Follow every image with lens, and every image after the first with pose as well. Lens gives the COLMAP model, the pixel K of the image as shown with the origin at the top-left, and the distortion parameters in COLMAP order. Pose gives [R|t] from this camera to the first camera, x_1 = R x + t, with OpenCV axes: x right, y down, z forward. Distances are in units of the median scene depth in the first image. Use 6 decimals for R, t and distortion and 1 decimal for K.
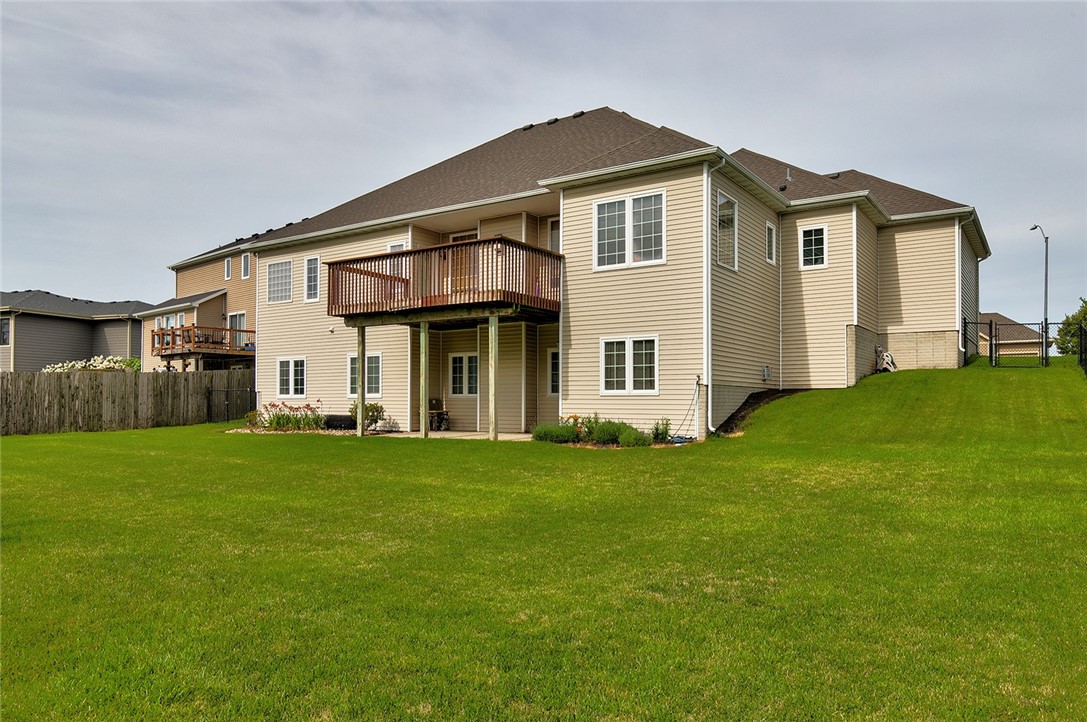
lens RADIAL K [[735.6, 0, 545.8], [0, 735.6, 362.4], [0, 0, 1]] dist [-0.005358, -0.000196]
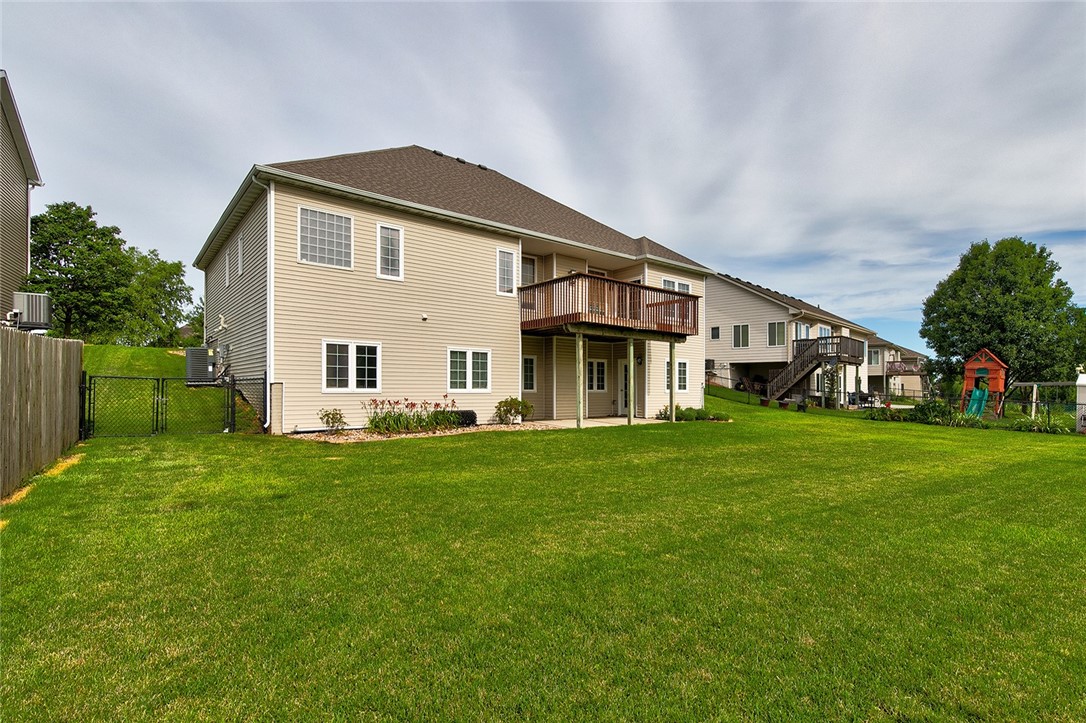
lens RADIAL K [[542.6, 0, 574.6], [0, 542.6, 394.6], [0, 0, 1]] dist [0.005138, 0.000057]
pose [[0.264942, 0.006272, 0.964244, -0.775624], [-0.046332, 0.998907, 0.006233, 0.032980], [-0.963151, -0.046327, 0.264943, 0.559374]]
